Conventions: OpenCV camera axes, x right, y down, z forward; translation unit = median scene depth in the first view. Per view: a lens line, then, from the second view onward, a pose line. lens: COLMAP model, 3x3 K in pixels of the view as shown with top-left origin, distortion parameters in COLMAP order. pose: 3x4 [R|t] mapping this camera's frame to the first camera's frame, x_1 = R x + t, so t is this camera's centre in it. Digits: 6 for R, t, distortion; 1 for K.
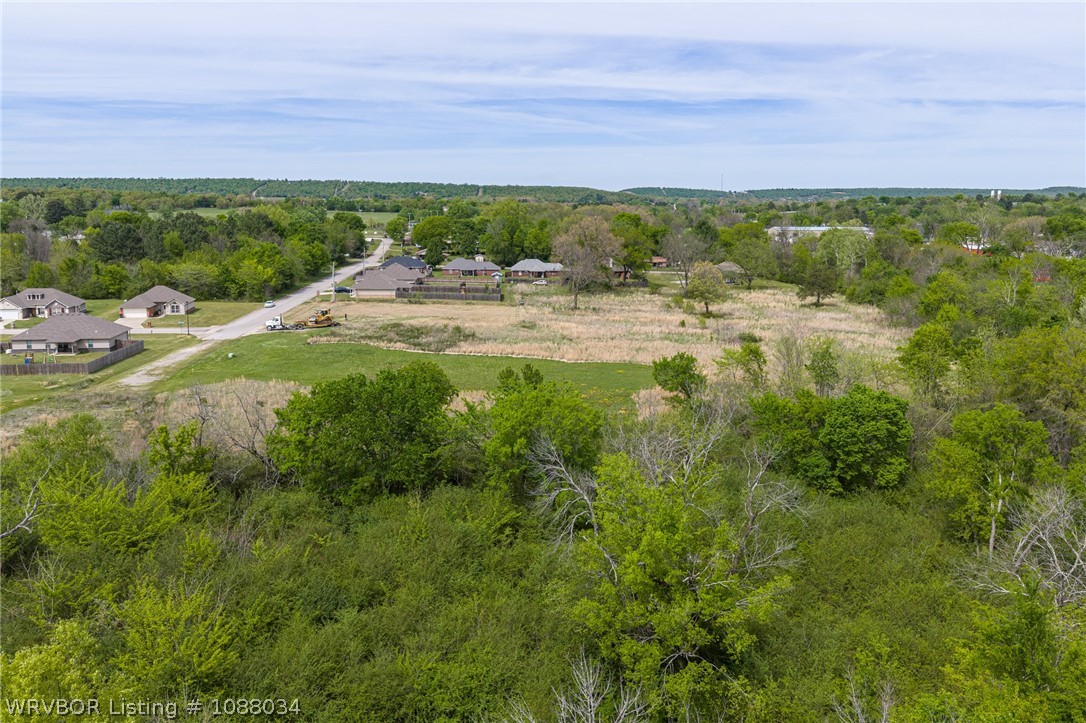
lens RADIAL K [[897.4, 0, 540.0], [0, 897.4, 376.0], [0, 0, 1]] dist [0.018552, -0.037535]
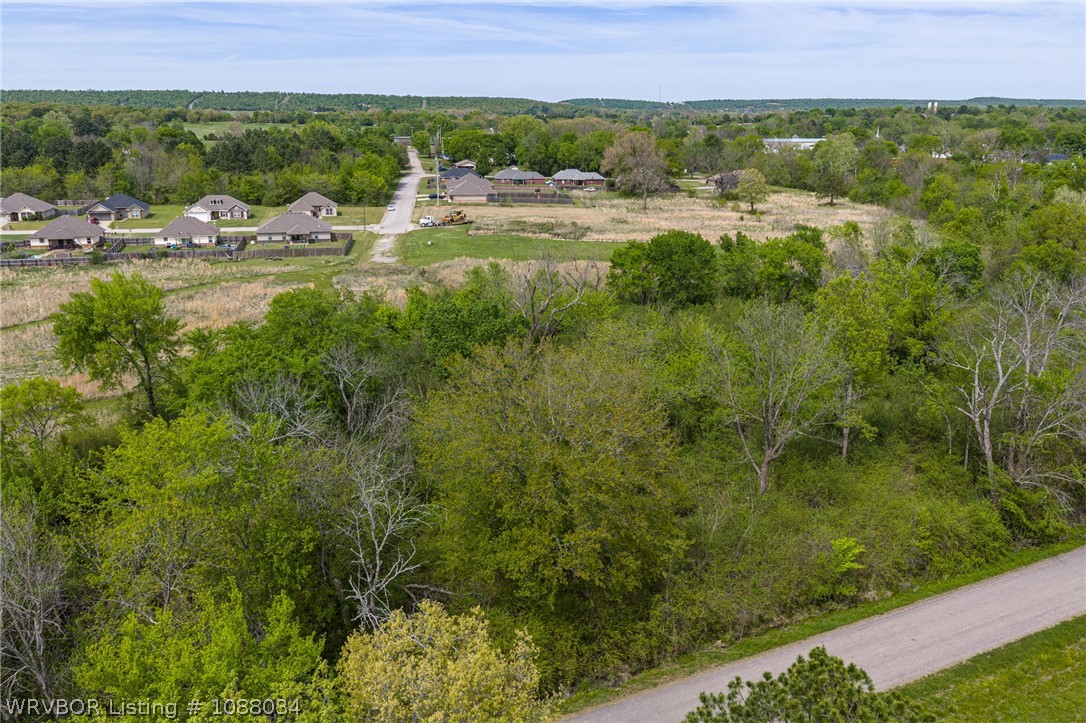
lens RADIAL K [[897.4, 0, 539.0], [0, 897.4, 388.8], [0, 0, 1]] dist [0.018552, -0.037535]
pose [[0.996947, -0.025826, 0.073687, -0.155701], [0.017885, 0.994157, 0.106456, 0.027986], [-0.076006, -0.104813, 0.991583, -0.177956]]
